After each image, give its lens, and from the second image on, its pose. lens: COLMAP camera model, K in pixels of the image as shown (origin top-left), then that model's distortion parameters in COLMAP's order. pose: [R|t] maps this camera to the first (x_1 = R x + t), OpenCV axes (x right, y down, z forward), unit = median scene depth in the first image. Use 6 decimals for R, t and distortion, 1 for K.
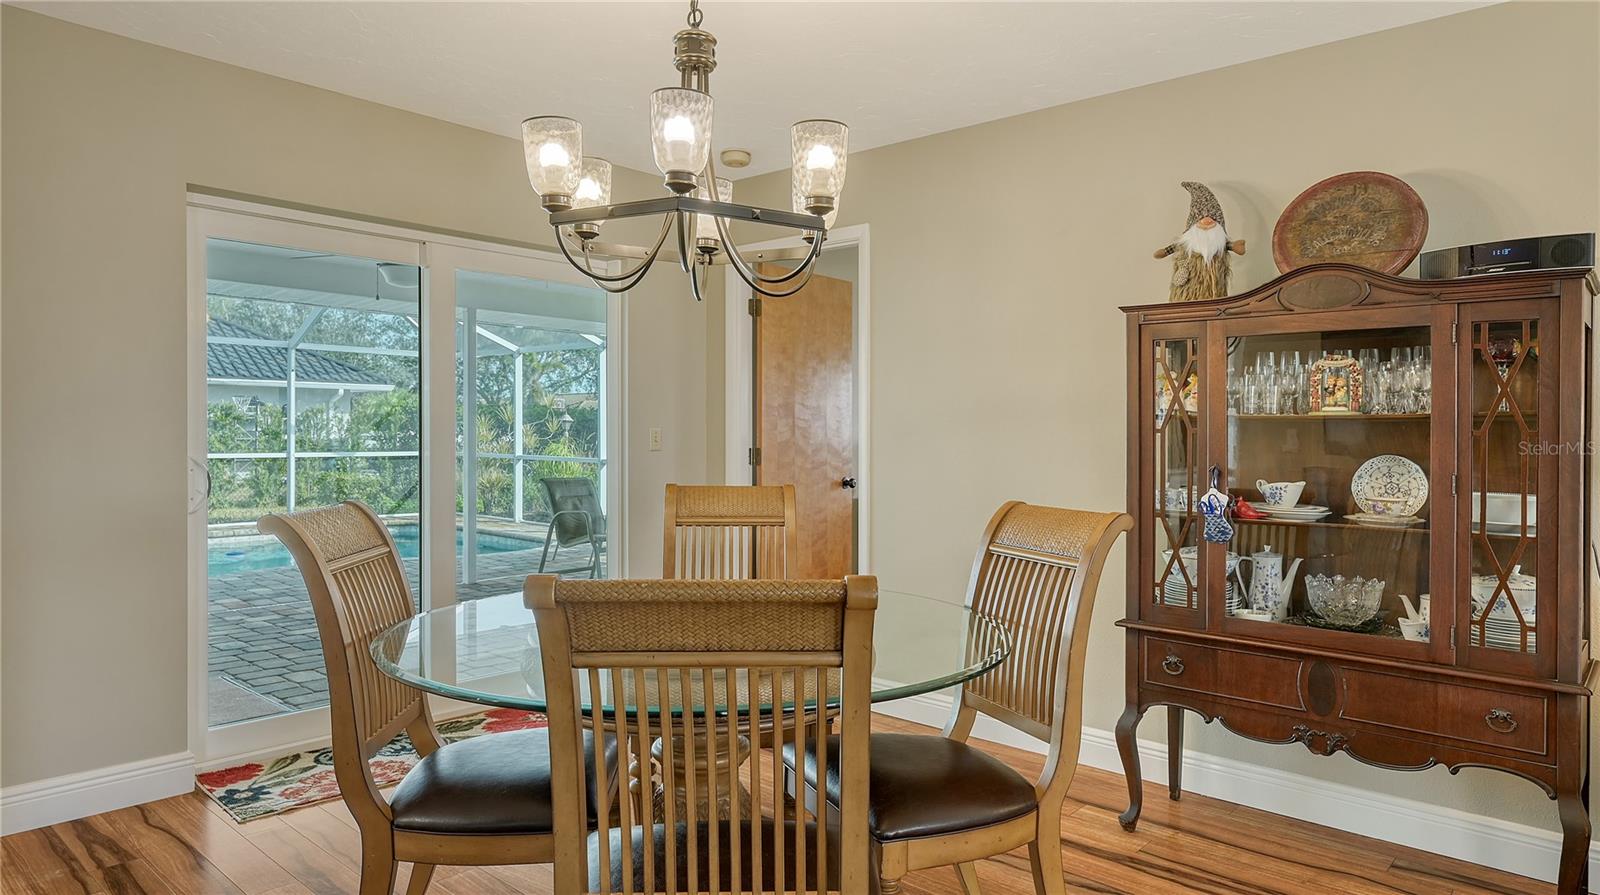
lens RADIAL K [[951.3, 0, 800.0], [0, 951.3, 447.5], [0, 0, 1]] dist [-0.005488, 0.002321]
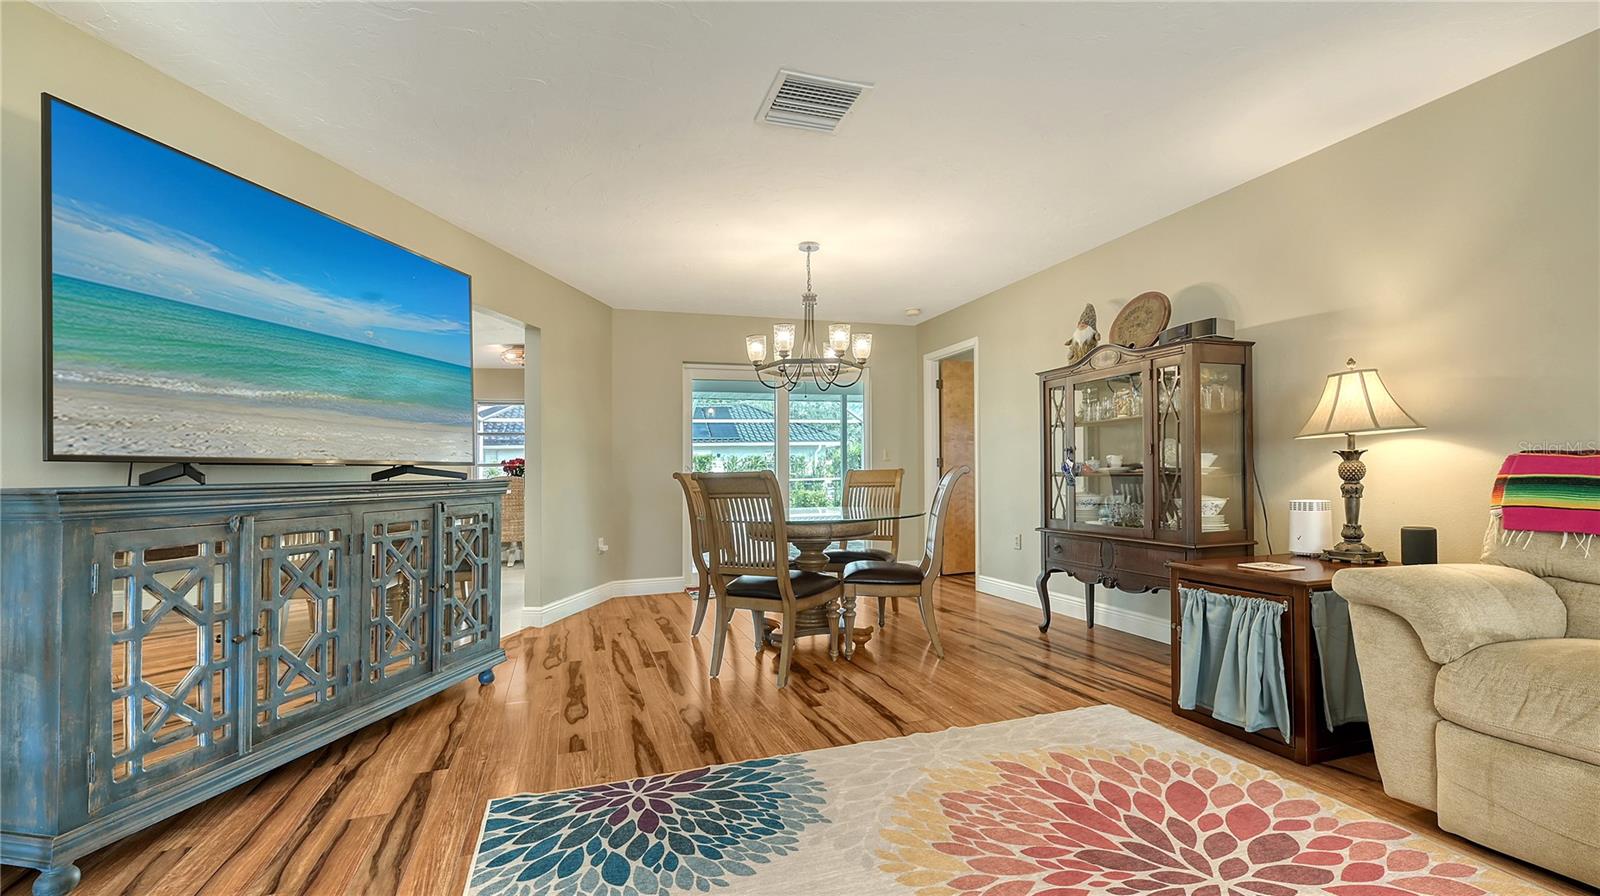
lens RADIAL K [[701.0, 0, 800.0], [0, 701.0, 448.0], [0, 0, 1]] dist [0.000410, 0.000004]
pose [[0.863501, -0.044807, -0.502353, 0.650750], [0.018212, 0.998166, -0.057726, 0.088349], [0.504019, 0.040698, 0.862733, -0.539693]]
